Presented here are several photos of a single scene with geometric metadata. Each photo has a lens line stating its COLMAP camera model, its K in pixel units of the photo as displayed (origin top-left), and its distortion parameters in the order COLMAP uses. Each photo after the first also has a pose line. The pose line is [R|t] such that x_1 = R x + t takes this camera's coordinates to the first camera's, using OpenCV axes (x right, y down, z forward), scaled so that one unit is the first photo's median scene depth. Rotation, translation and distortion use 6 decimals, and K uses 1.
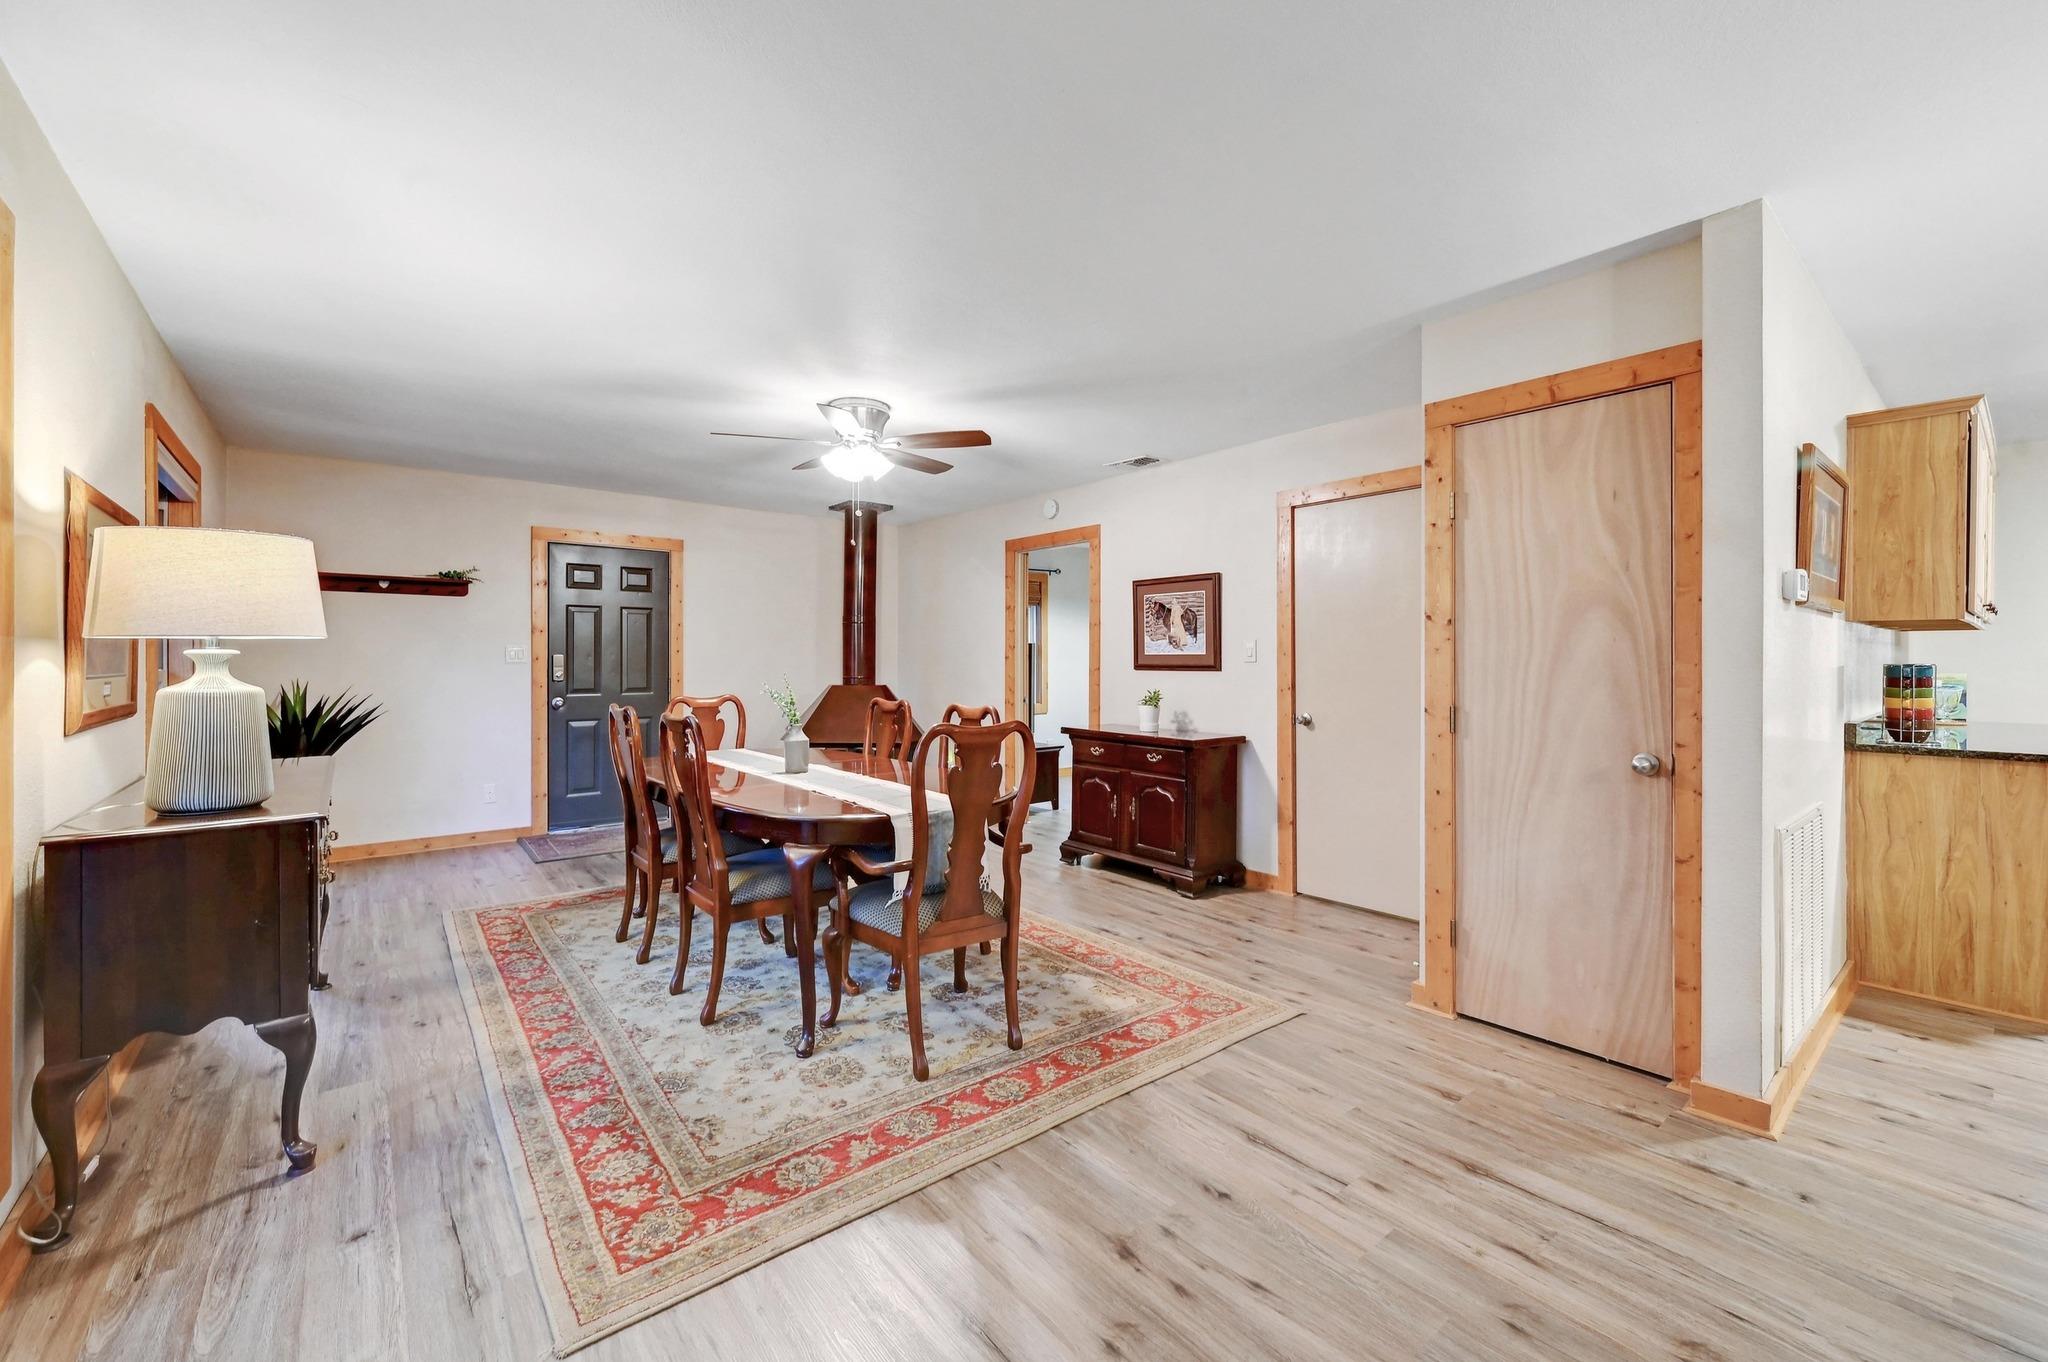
lens RADIAL K [[820.3, 0, 1015.0], [0, 820.3, 659.8], [0, 0, 1]] dist [-0.001093, 0.000148]
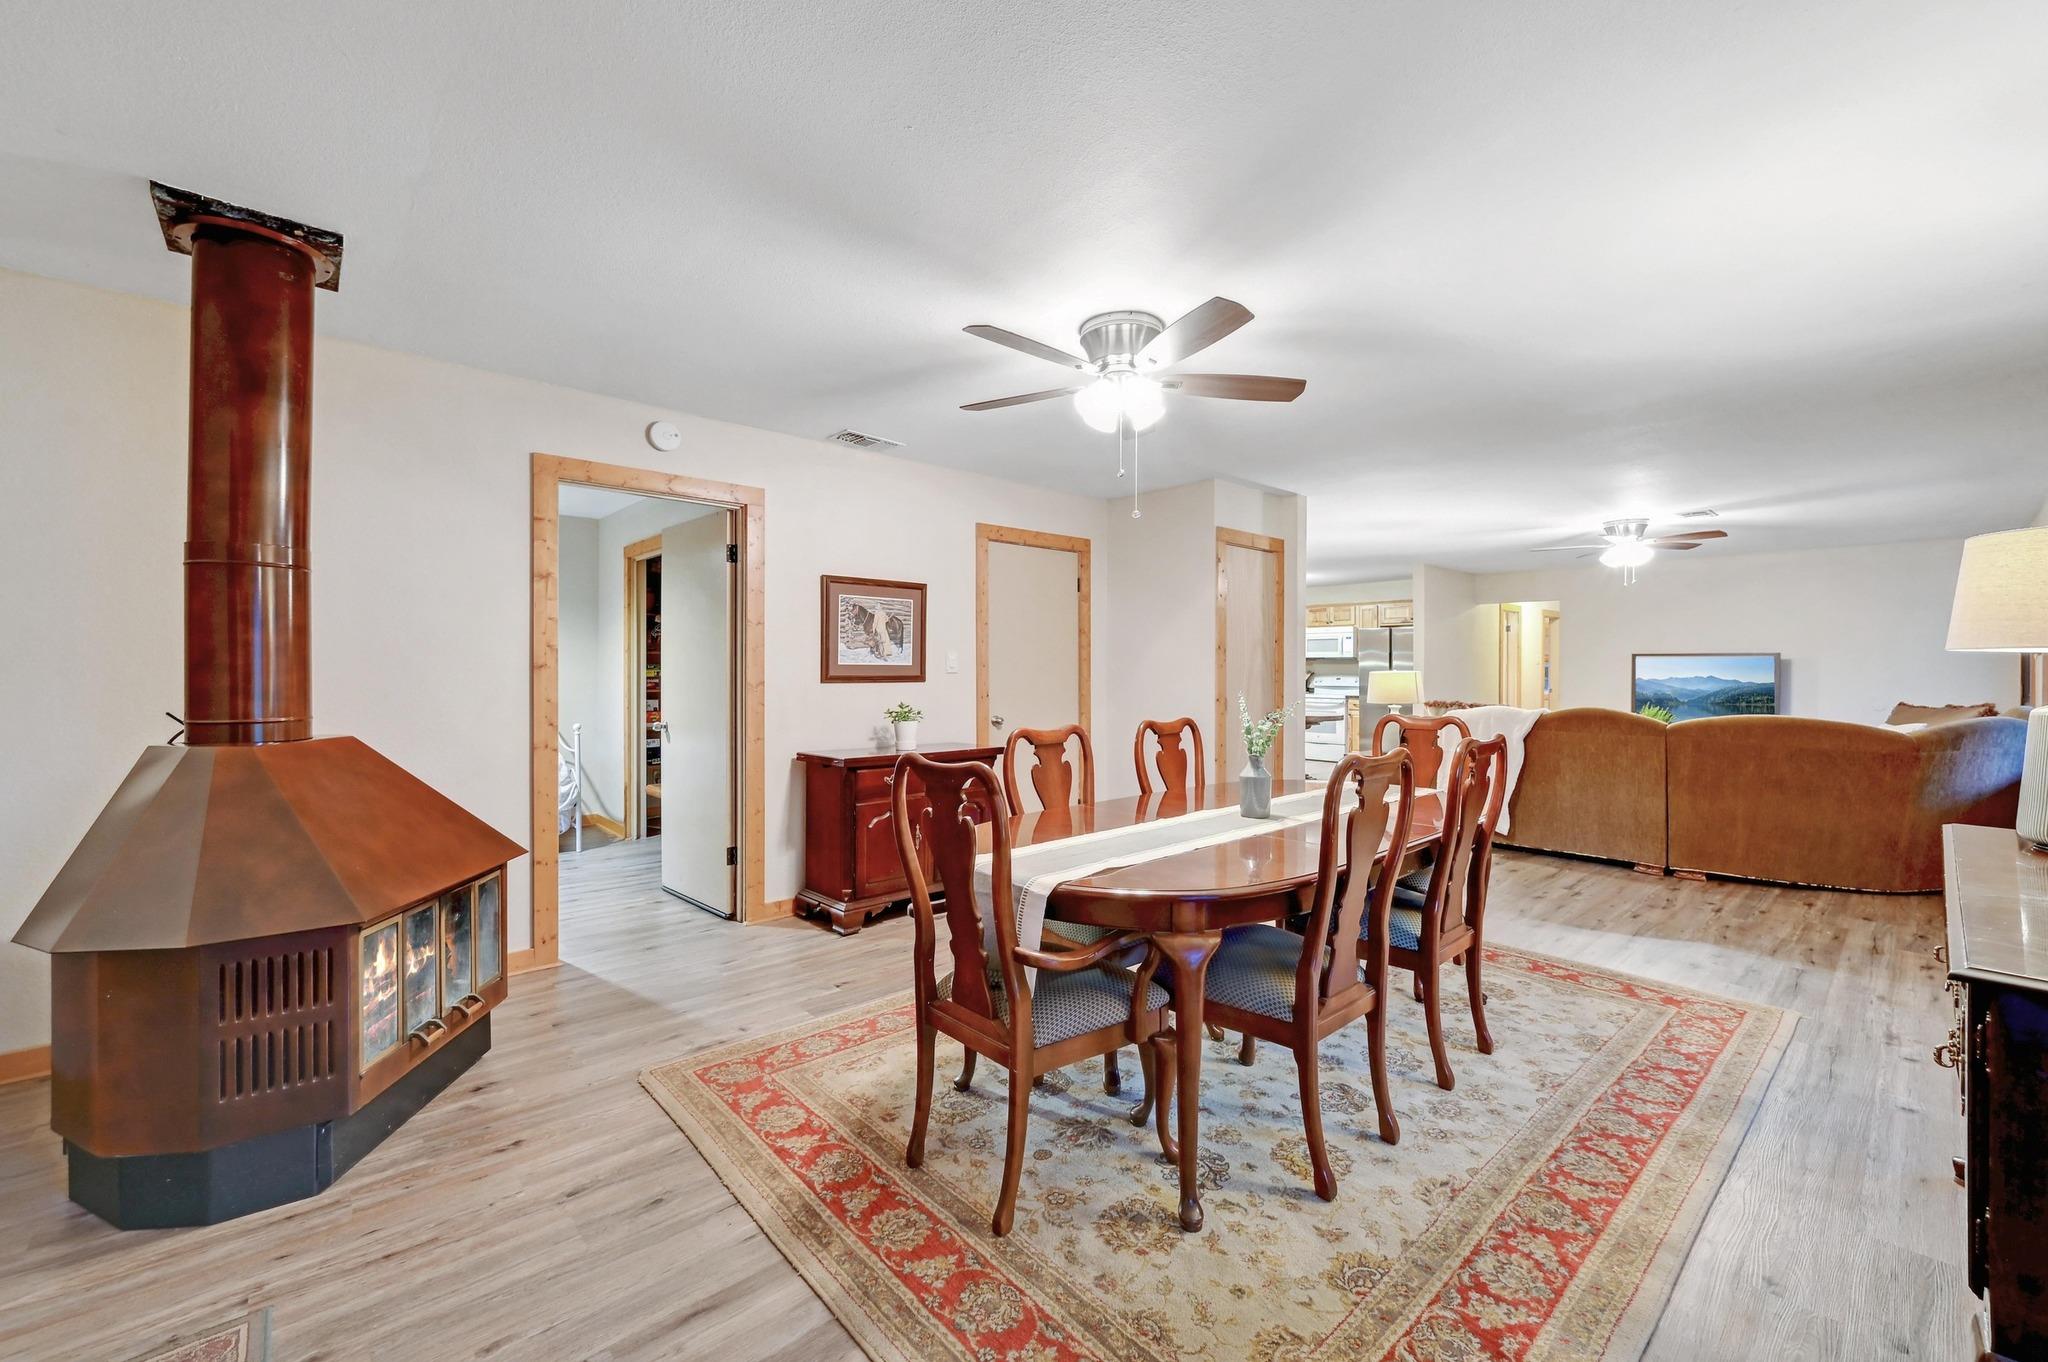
lens RADIAL K [[820.3, 0, 1010.4], [0, 820.3, 689.5], [0, 0, 1]] dist [-0.001093, 0.000148]
pose [[-0.045447, -0.024573, 0.998664, -0.742971], [-0.003941, 0.999694, 0.024419, -0.002064], [-0.998959, -0.002826, -0.045530, 0.914689]]
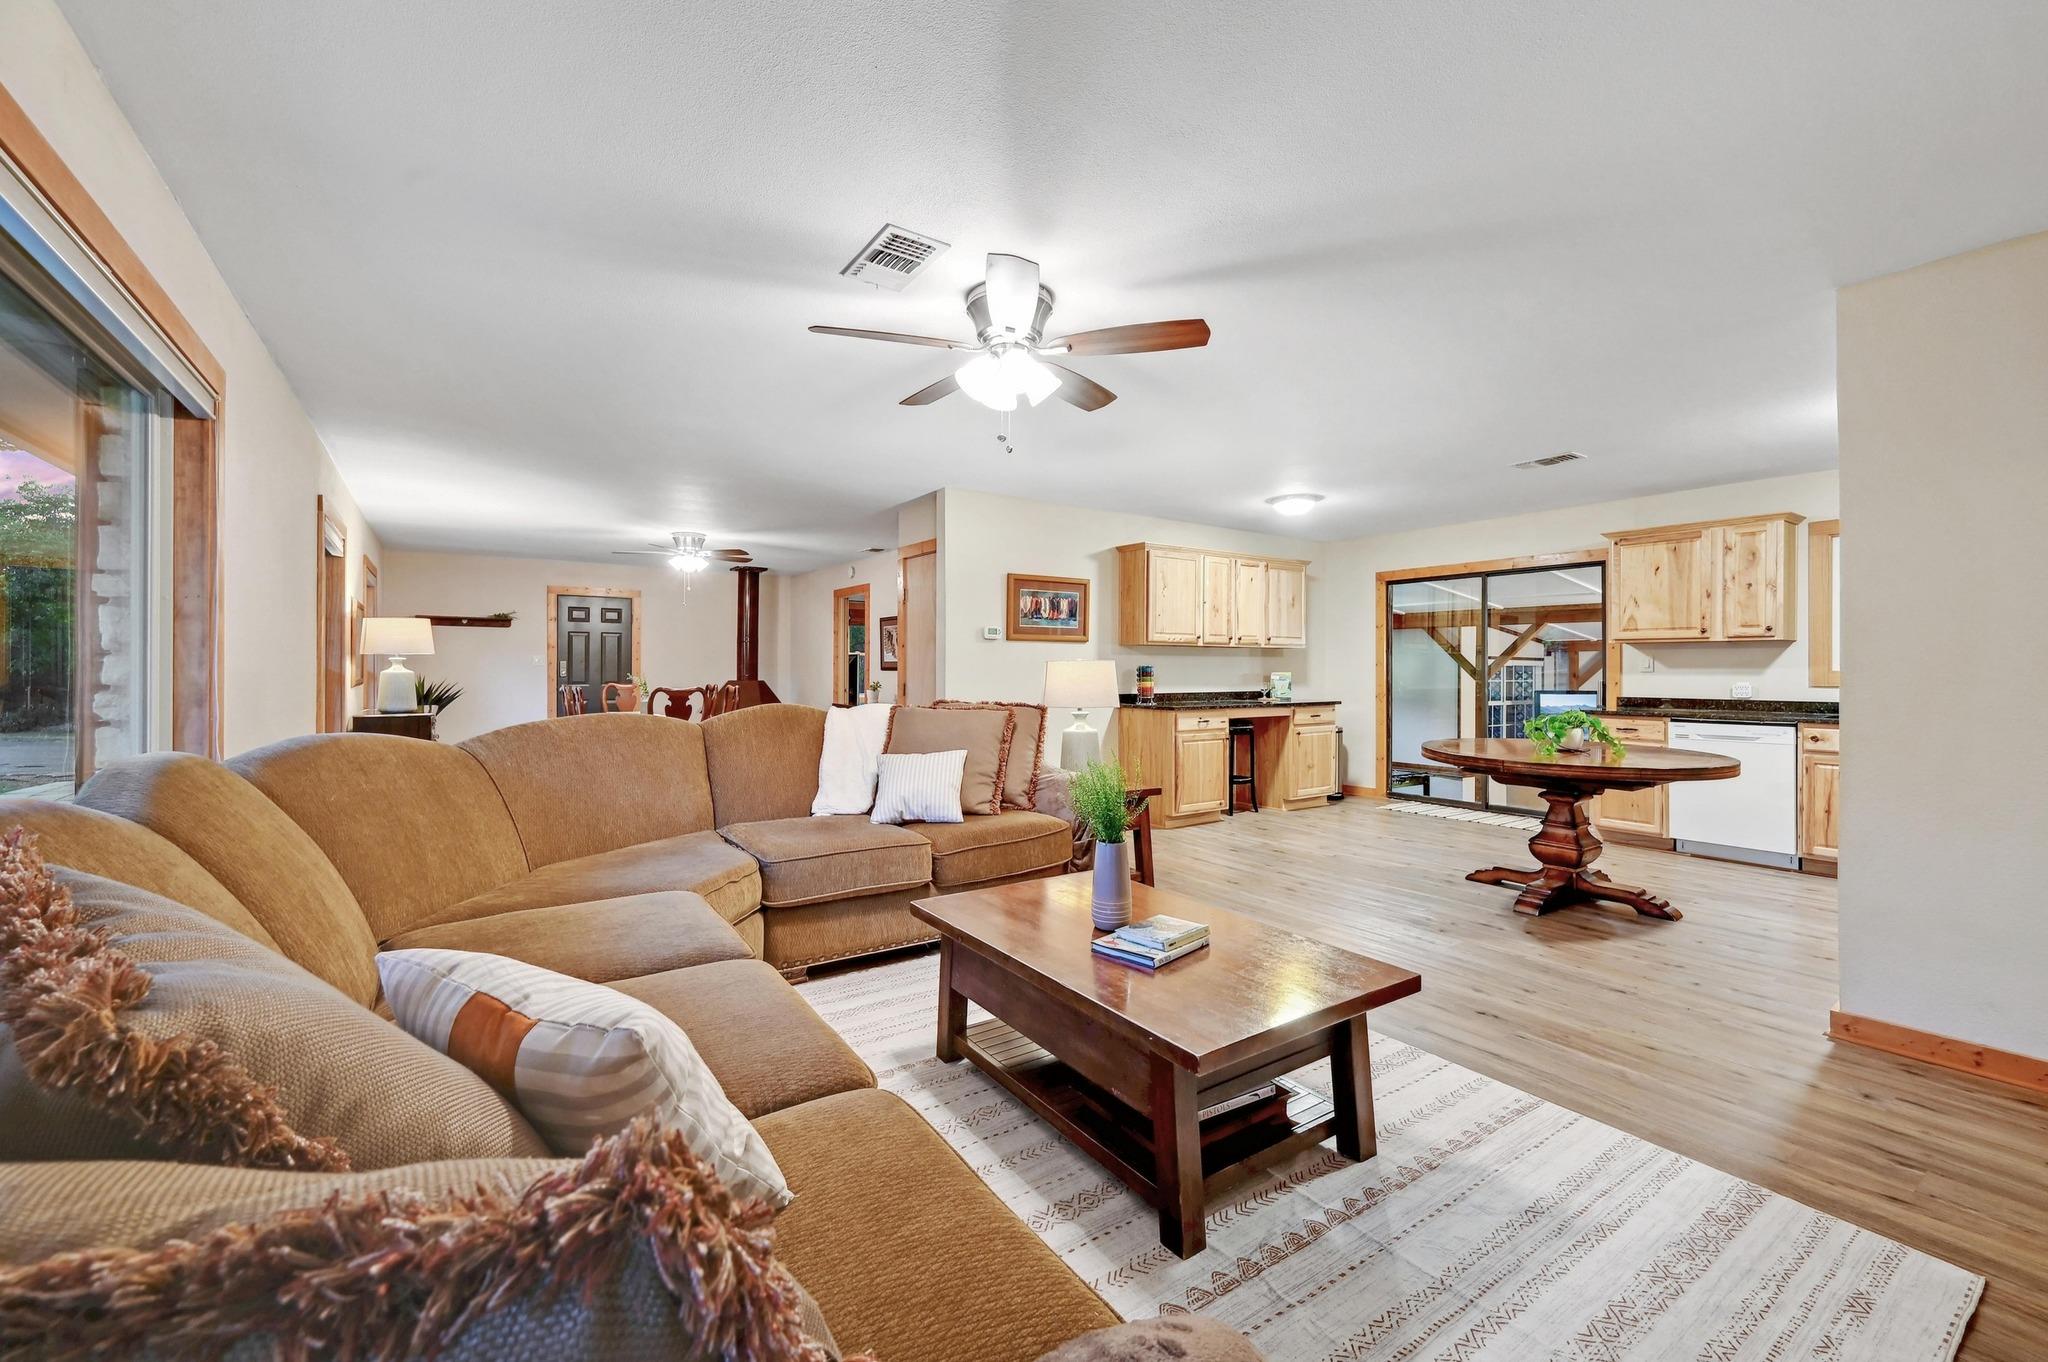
lens RADIAL K [[820.3, 0, 1024.7], [0, 820.3, 671.9], [0, 0, 1]] dist [-0.001093, 0.000148]
pose [[0.997062, 0.002283, -0.076565, 0.617471], [-0.001900, 0.999985, 0.005067, 0.007165], [0.076575, -0.004907, 0.997052, -0.728479]]
